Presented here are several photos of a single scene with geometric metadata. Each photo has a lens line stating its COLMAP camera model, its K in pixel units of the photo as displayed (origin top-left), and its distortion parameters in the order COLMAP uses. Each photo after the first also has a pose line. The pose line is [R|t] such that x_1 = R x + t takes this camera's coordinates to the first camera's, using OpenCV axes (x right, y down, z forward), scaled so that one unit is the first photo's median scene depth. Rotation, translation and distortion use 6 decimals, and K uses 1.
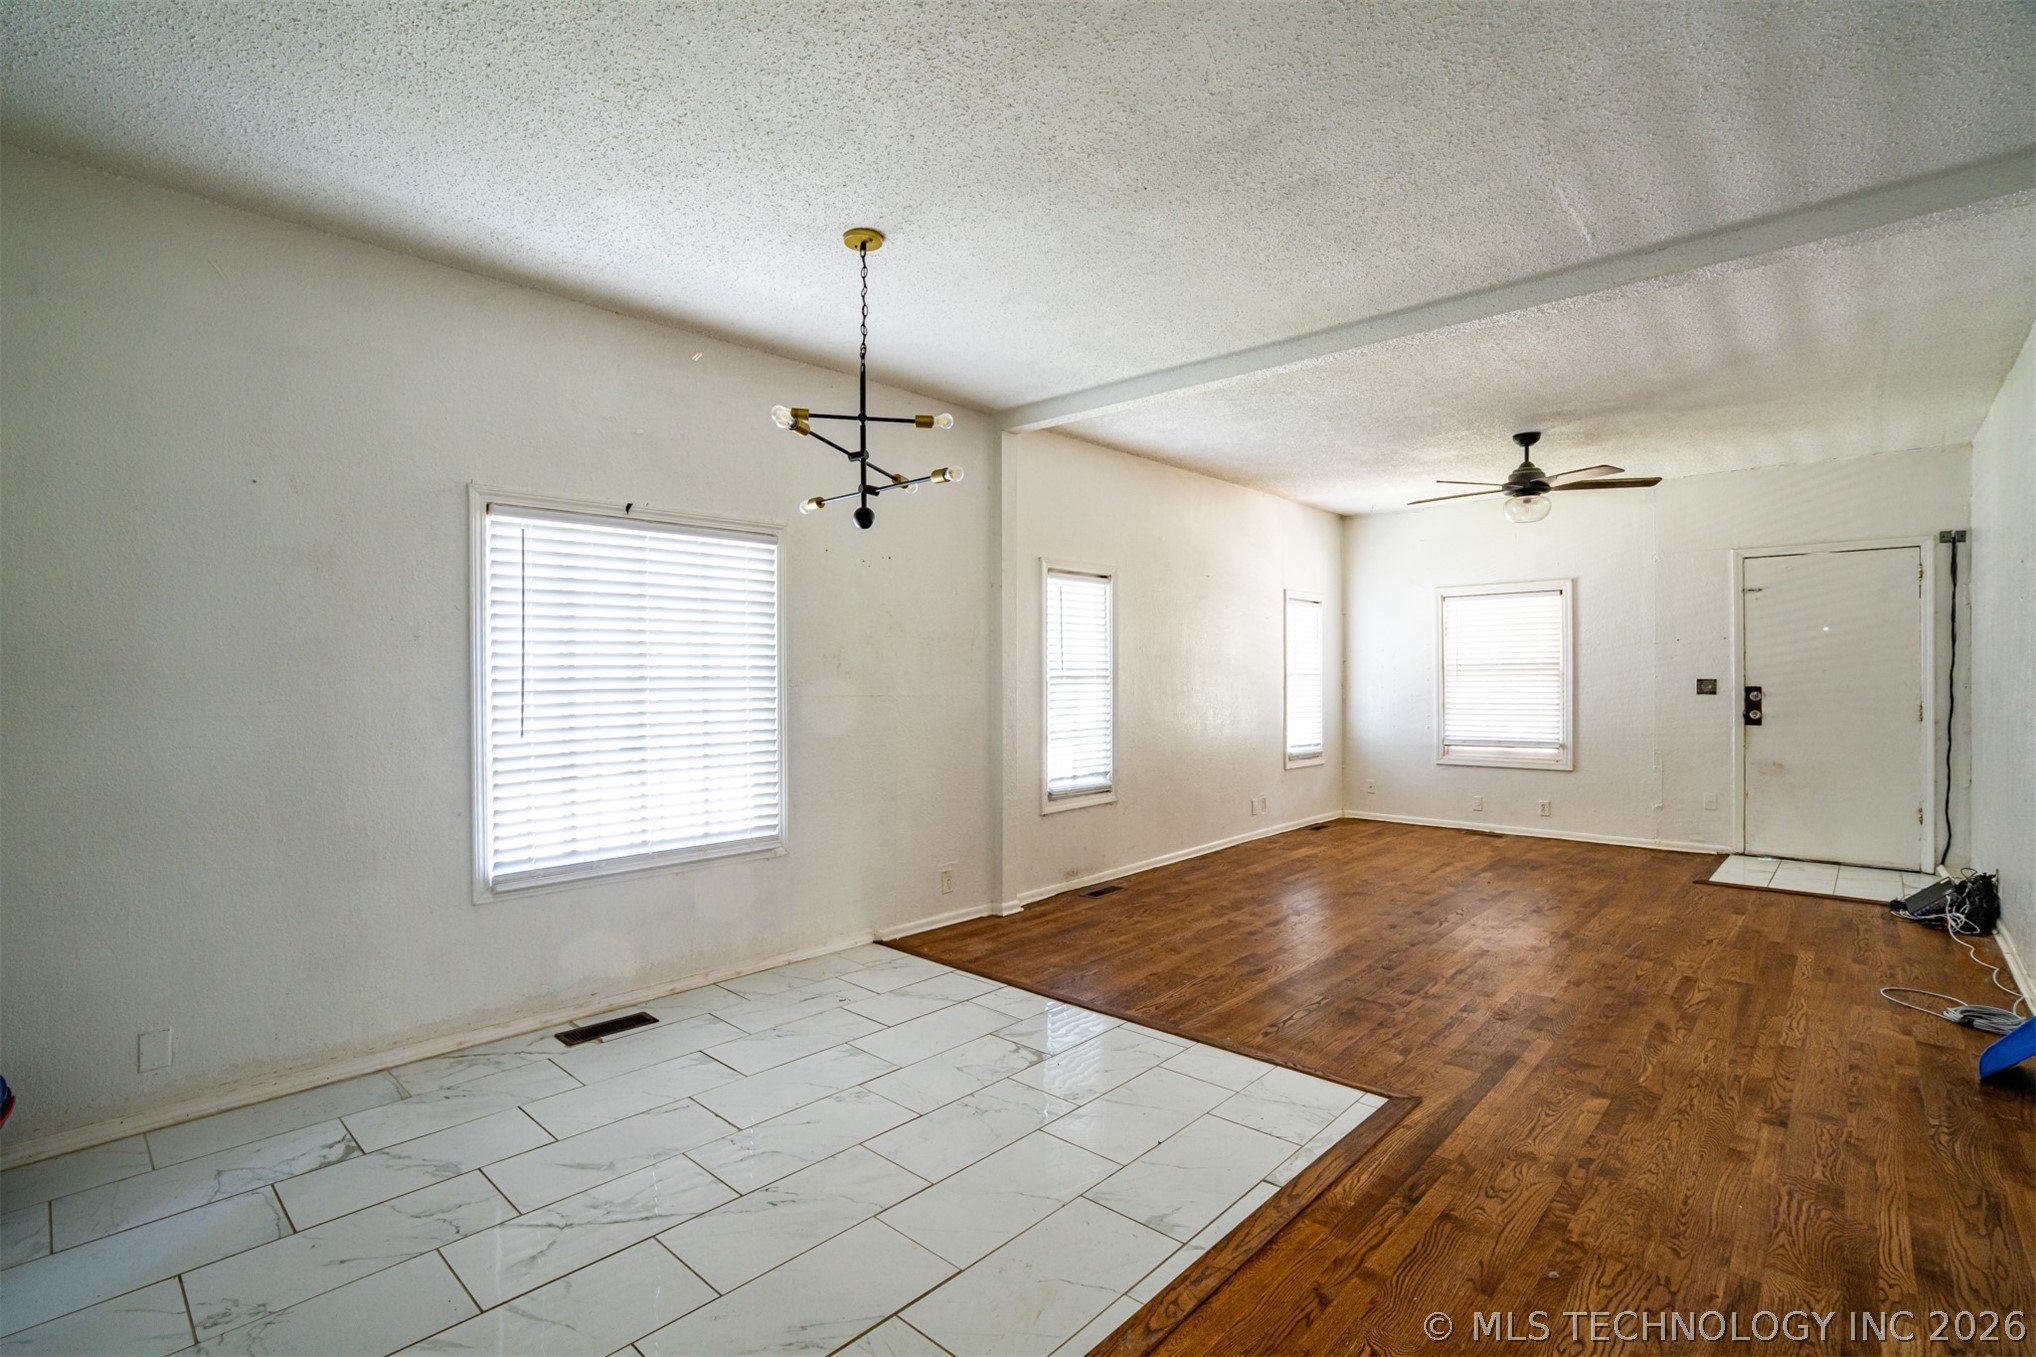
lens RADIAL K [[955.6, 0, 1017.2], [0, 955.6, 675.9], [0, 0, 1]] dist [-0.023430, 0.004936]
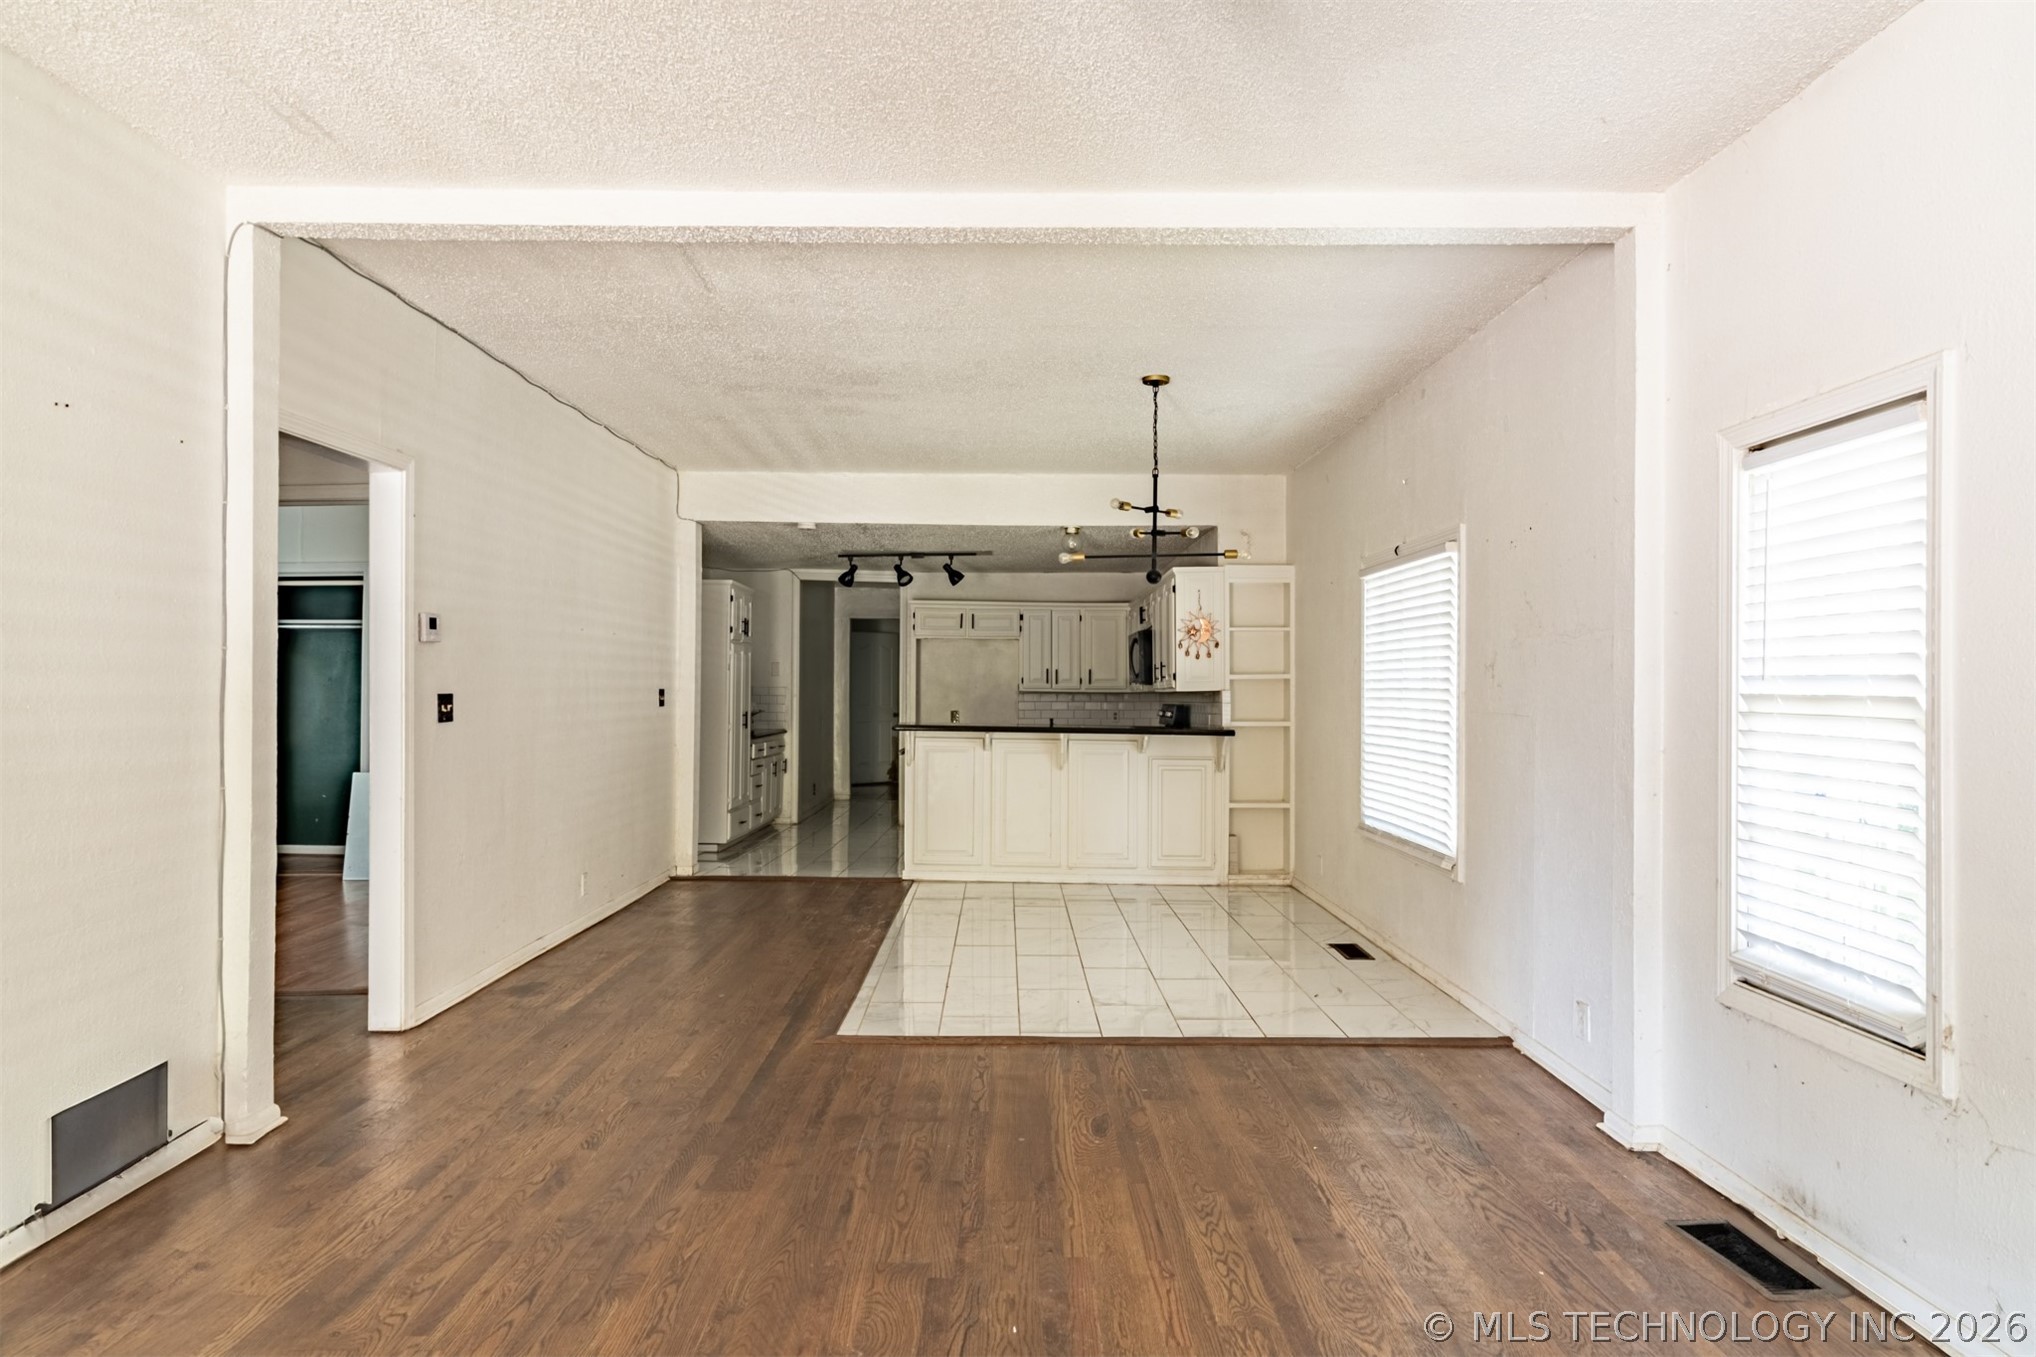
lens RADIAL K [[1148.6, 0, 1021.1], [0, 1148.6, 685.0], [0, 0, 1]] dist [0.000810, 0.000148]
pose [[-0.734563, -0.000098, -0.678541, 0.887132], [-0.003744, 0.999985, 0.003908, -0.006216], [0.678530, 0.005412, -0.734553, 1.633897]]
